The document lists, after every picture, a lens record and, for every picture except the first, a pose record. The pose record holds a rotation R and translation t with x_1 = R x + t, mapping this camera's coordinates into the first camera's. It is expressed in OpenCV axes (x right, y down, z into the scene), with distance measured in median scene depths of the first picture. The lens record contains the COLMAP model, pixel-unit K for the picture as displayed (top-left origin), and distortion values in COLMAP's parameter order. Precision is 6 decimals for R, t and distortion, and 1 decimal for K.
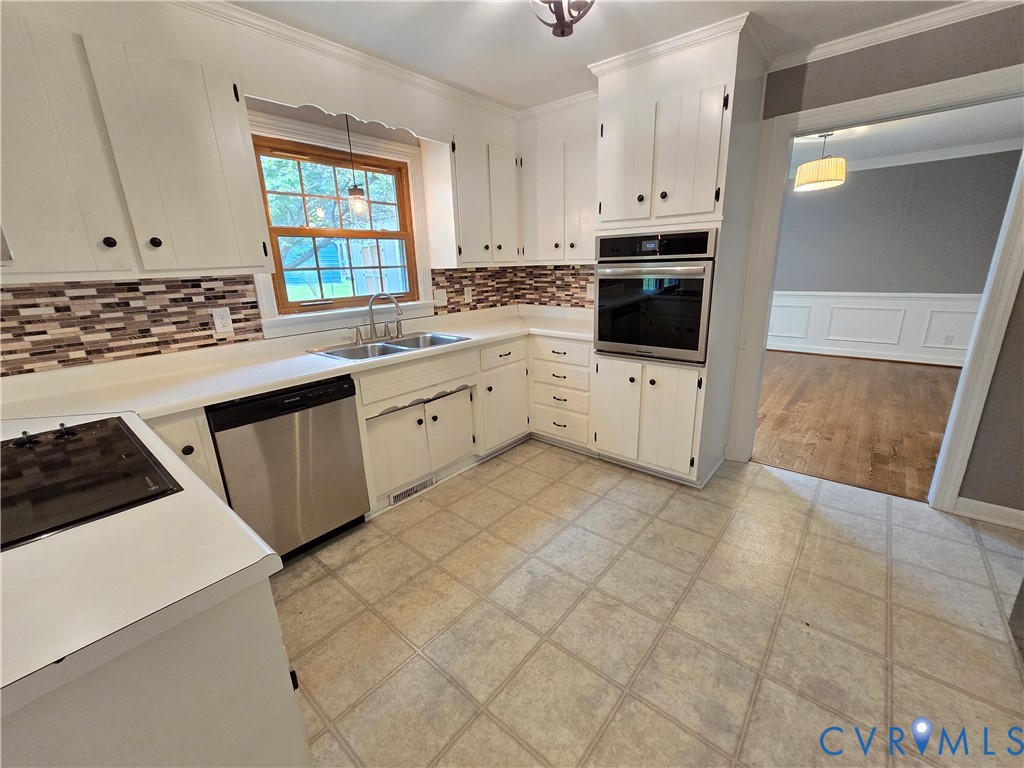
lens RADIAL K [[421.6, 0, 520.2], [0, 421.6, 384.1], [0, 0, 1]] dist [-0.004257, 0.000065]
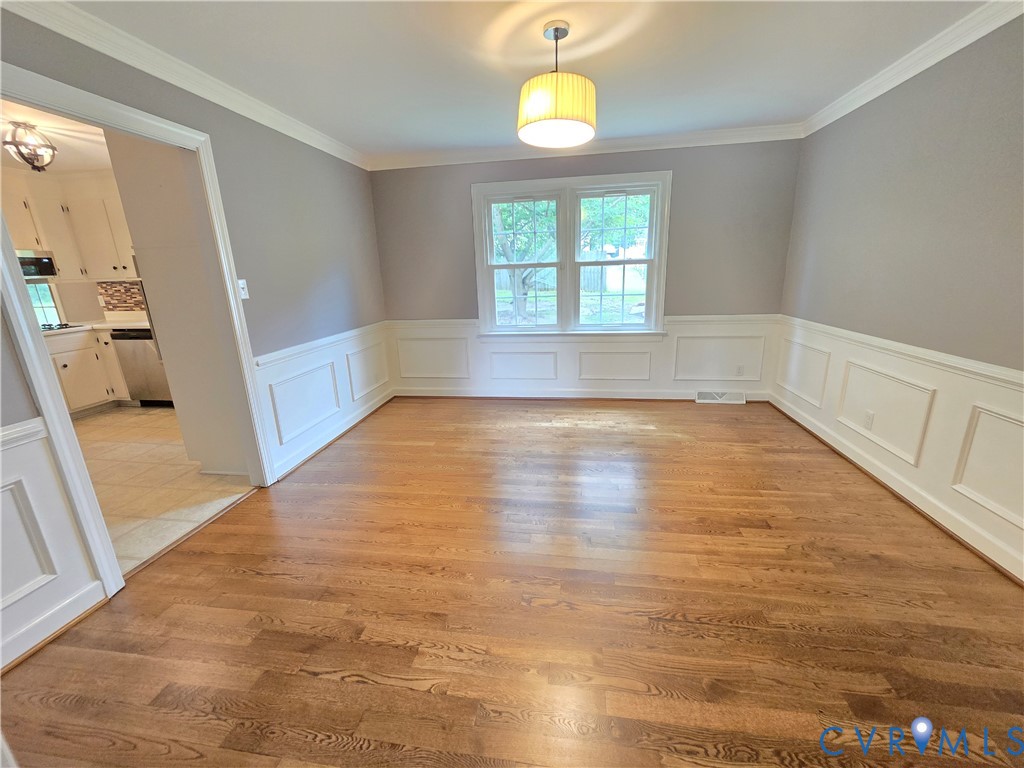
lens RADIAL K [[421.6, 0, 515.5], [0, 421.6, 384.8], [0, 0, 1]] dist [-0.004257, 0.000065]
pose [[0.514348, 0.244304, -0.822047, 2.224665], [-0.223730, 0.963596, 0.146384, -0.445498], [0.827883, 0.108624, 0.550282, 1.312669]]
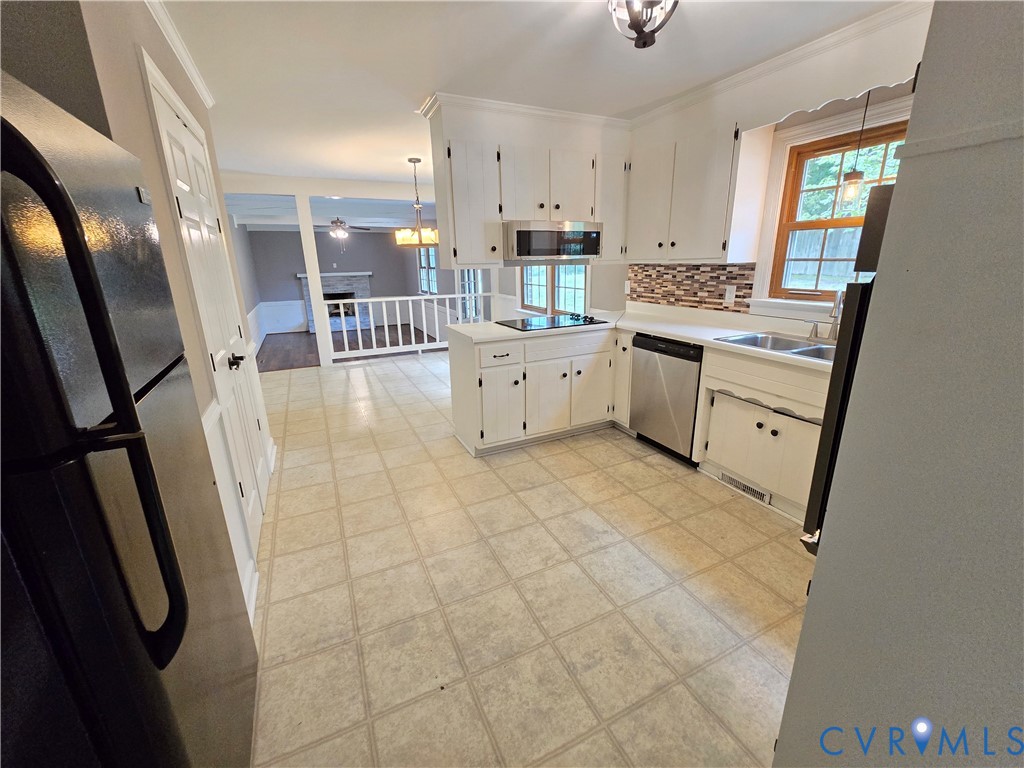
lens RADIAL K [[421.6, 0, 513.6], [0, 421.6, 380.9], [0, 0, 1]] dist [-0.004257, 0.000065]
pose [[-0.415626, 0.286176, -0.863342, 0.932546], [-0.222509, 0.888376, 0.401594, -0.306145], [0.881898, 0.359014, -0.305555, 0.907633]]
